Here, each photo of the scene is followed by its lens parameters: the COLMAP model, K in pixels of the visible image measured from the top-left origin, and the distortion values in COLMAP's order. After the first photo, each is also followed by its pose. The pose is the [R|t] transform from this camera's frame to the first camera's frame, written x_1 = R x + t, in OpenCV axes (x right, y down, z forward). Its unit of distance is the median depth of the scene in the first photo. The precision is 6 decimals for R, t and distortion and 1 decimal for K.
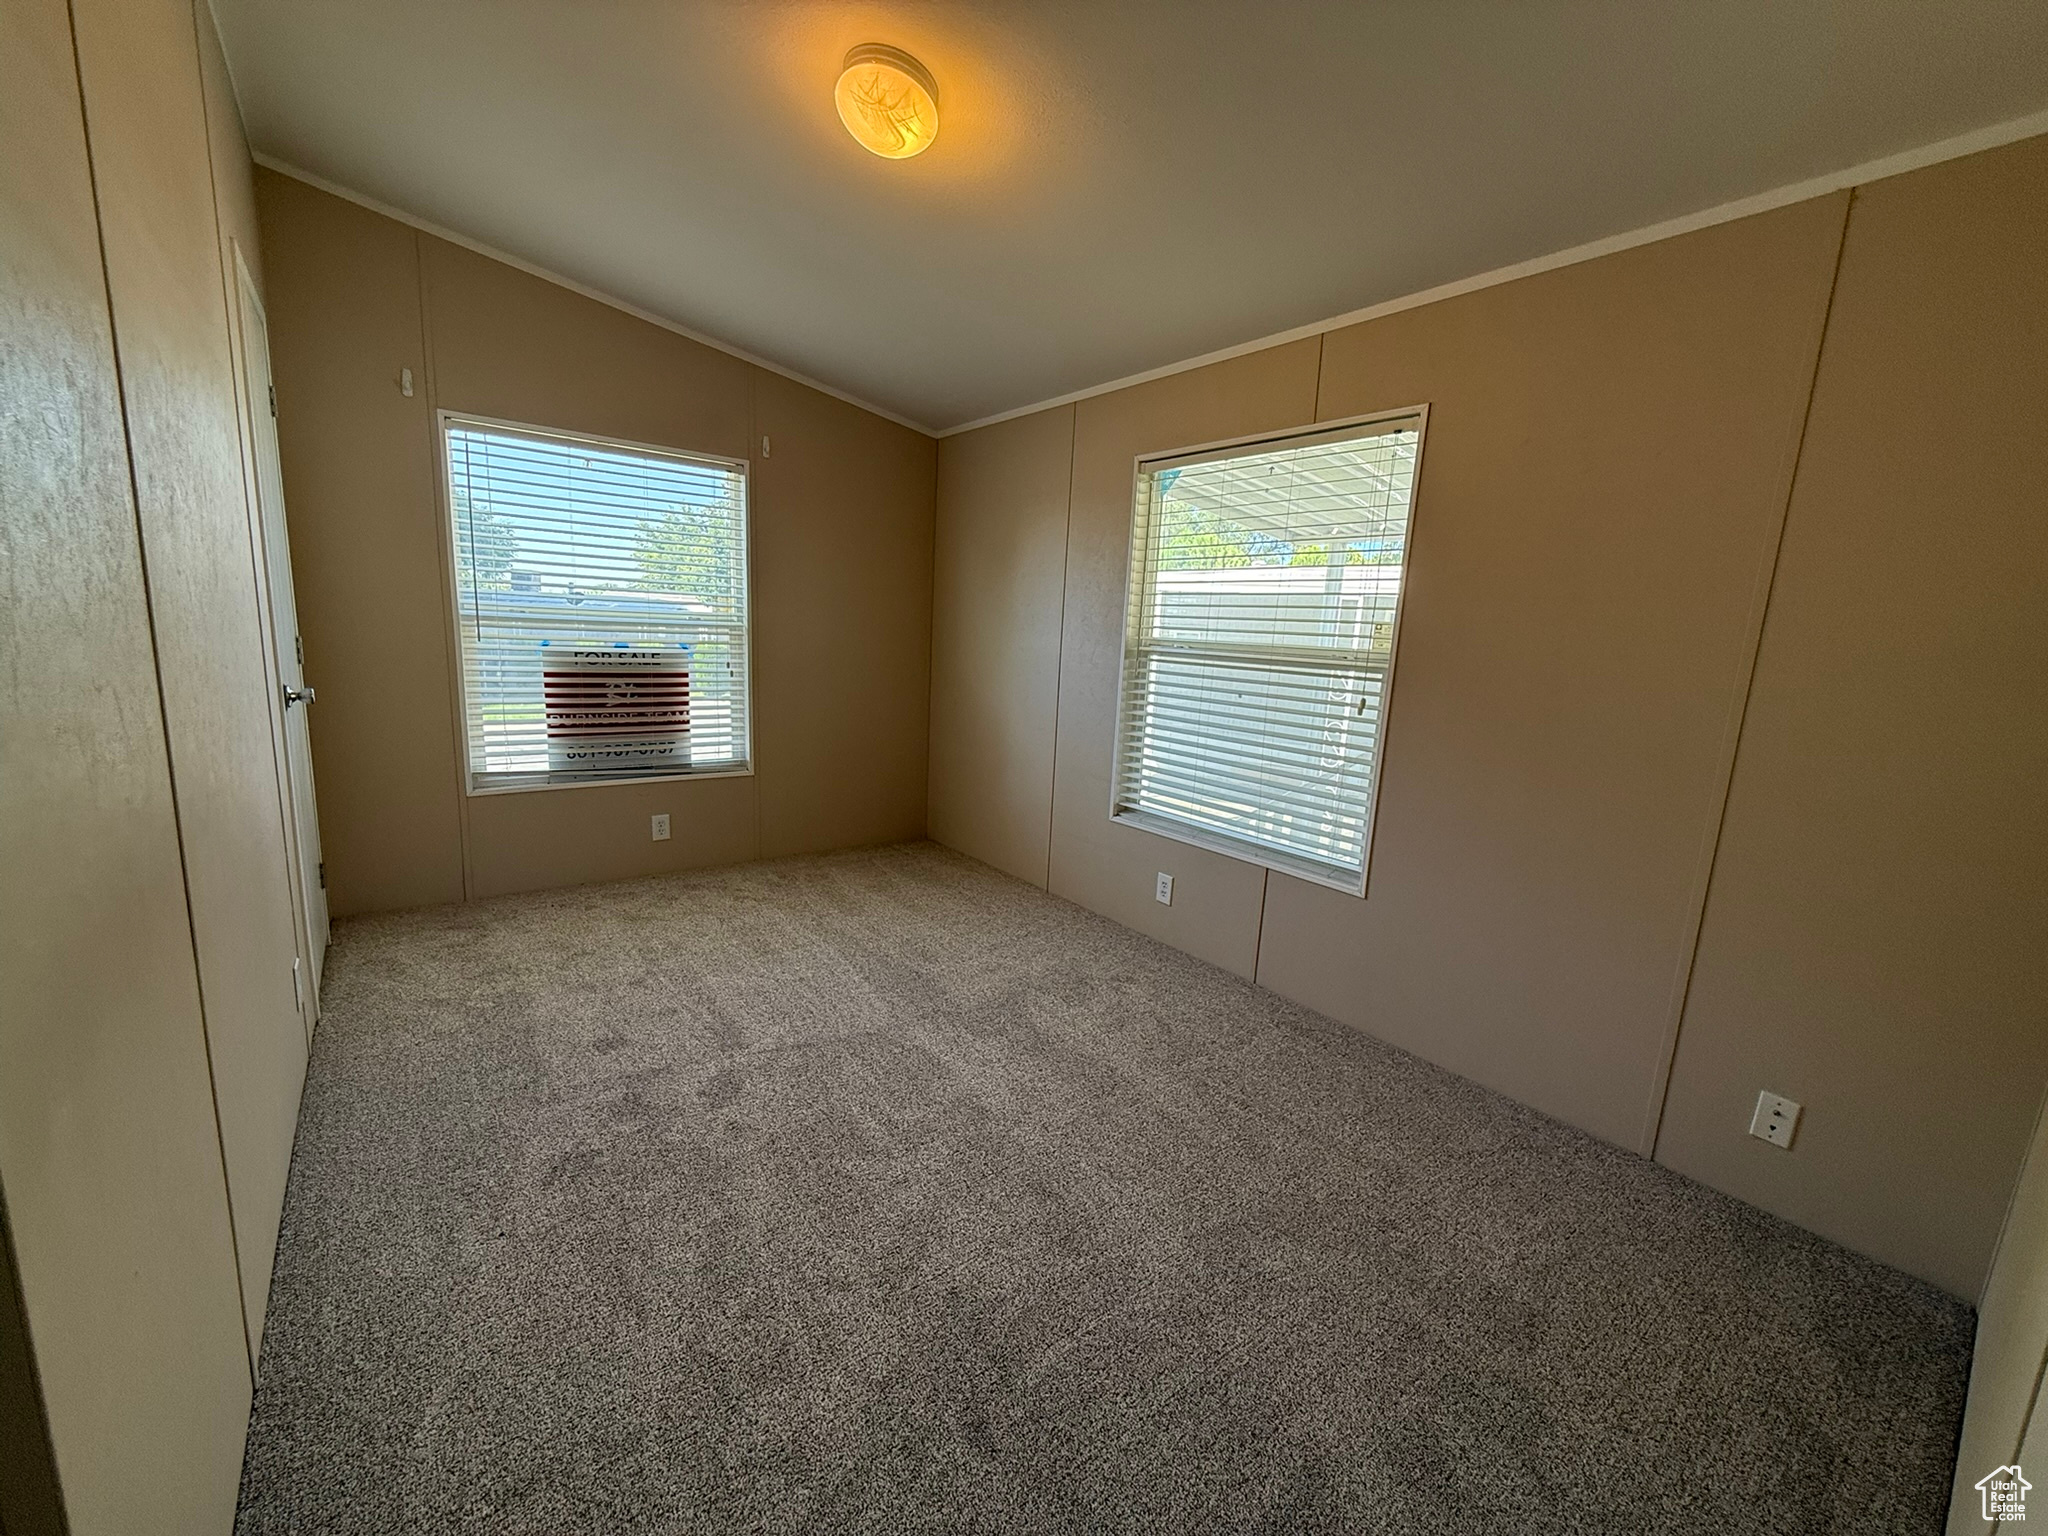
lens RADIAL K [[811.1, 0, 1028.6], [0, 811.1, 768.5], [0, 0, 1]] dist [-0.002232, -0.000123]
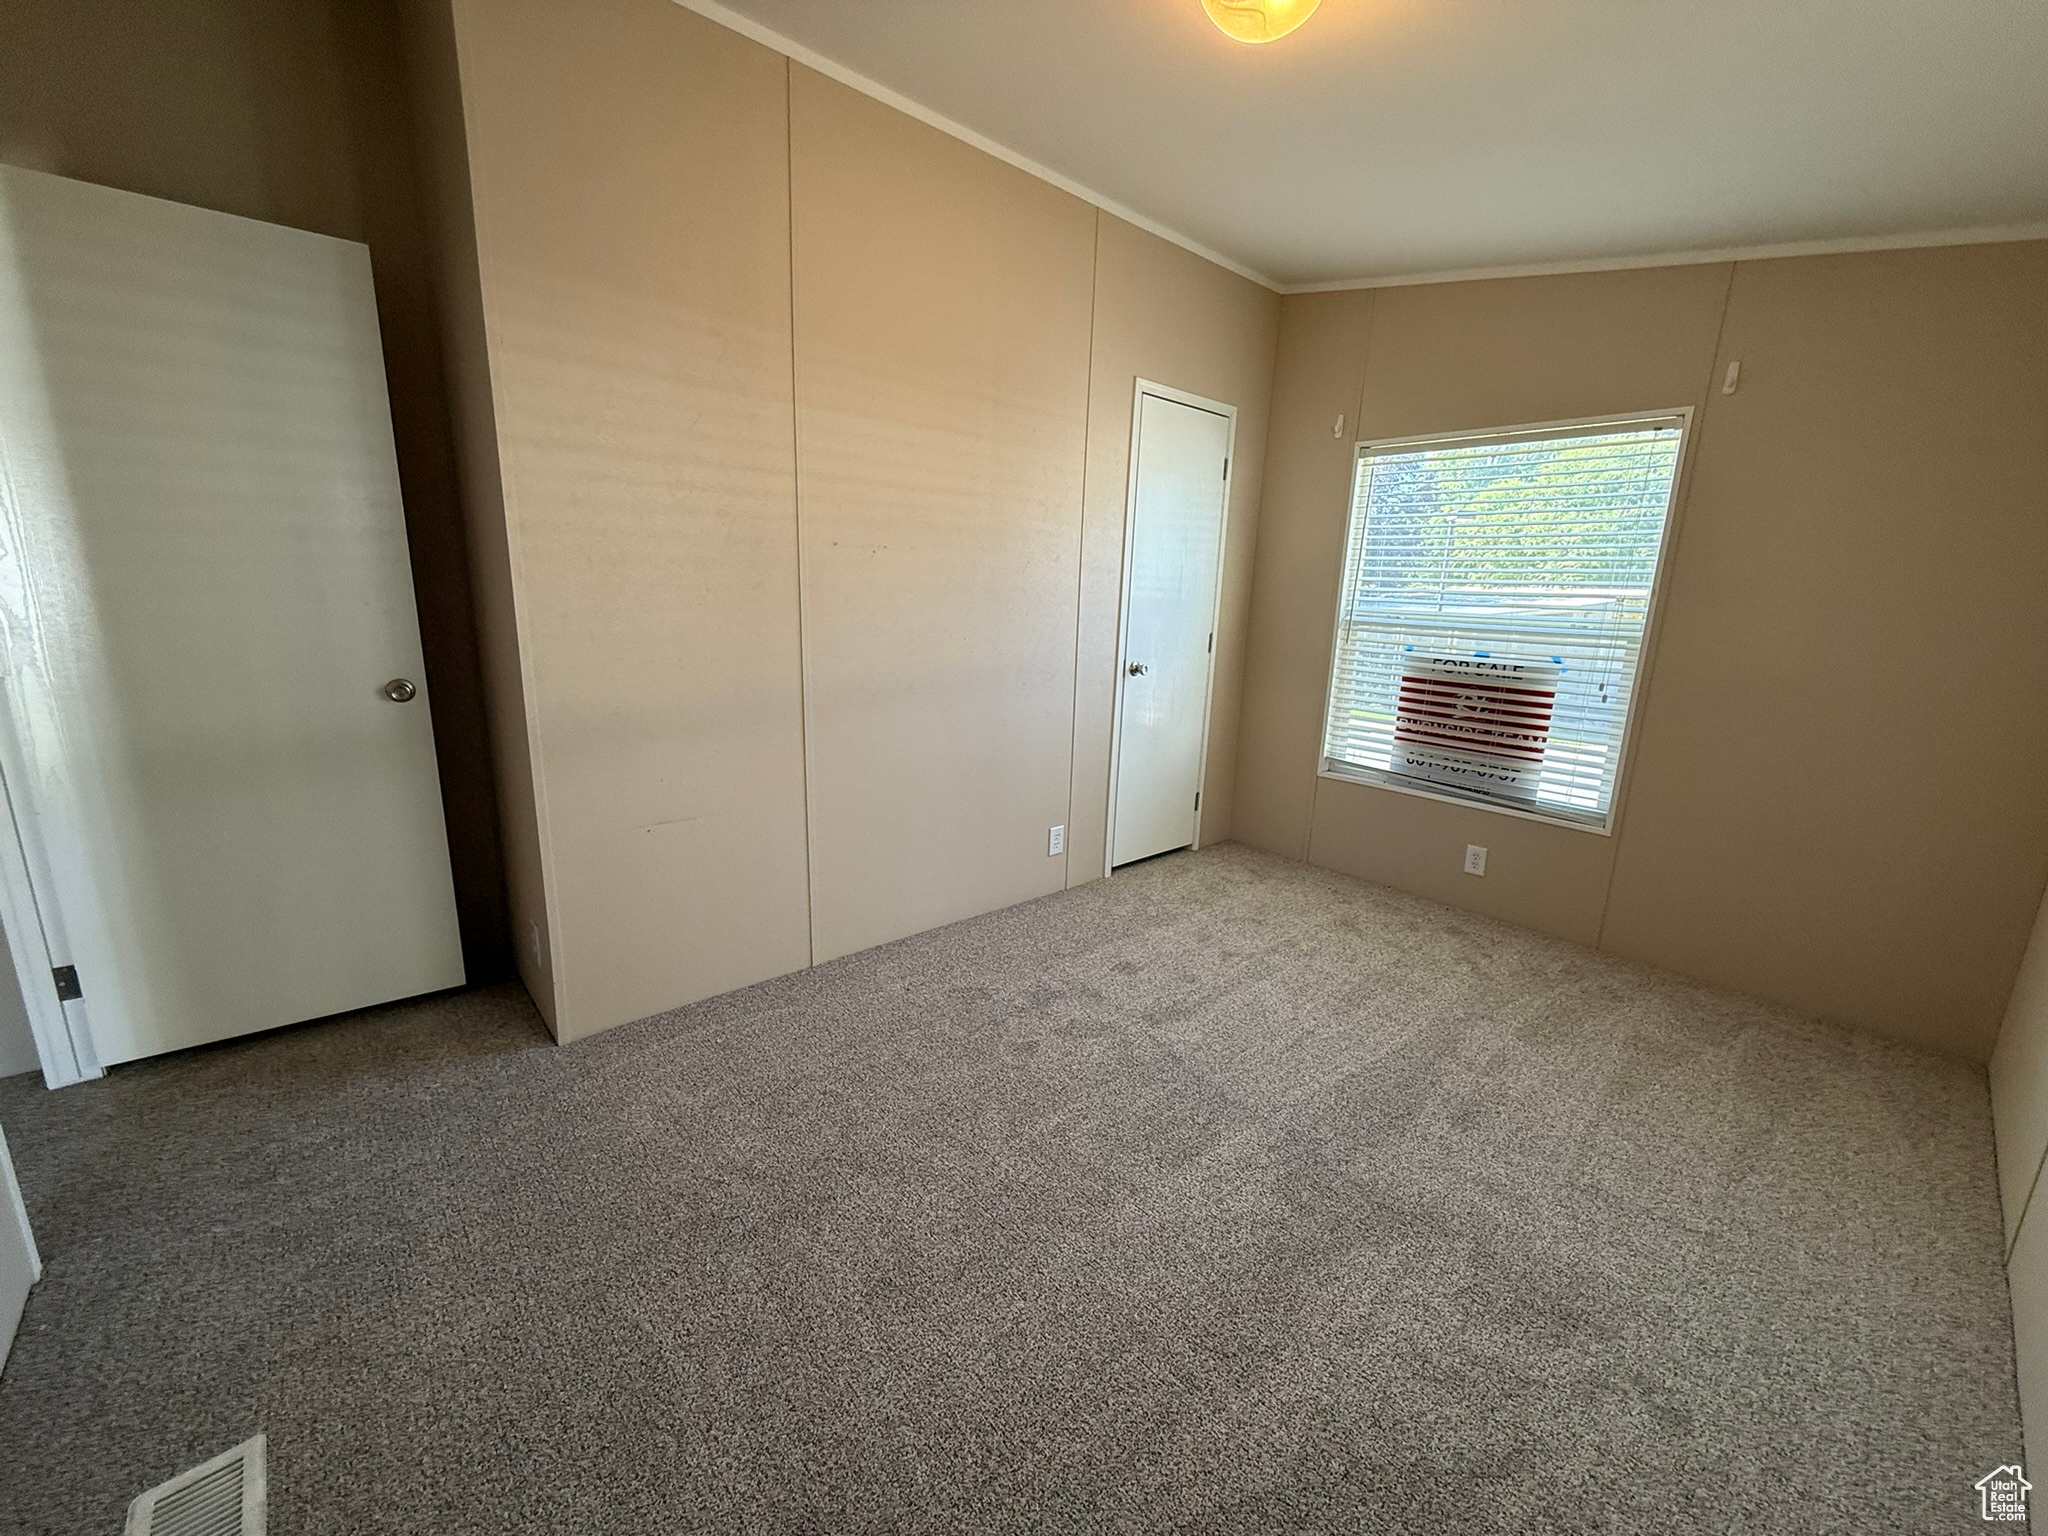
lens RADIAL K [[811.1, 0, 1028.6], [0, 811.1, 768.5], [0, 0, 1]] dist [-0.002232, -0.000123]
pose [[0.067942, 0.174147, -0.982373, 0.386441], [-0.203018, 0.966460, 0.157286, -0.068156], [0.976815, 0.188753, 0.101018, 0.434508]]
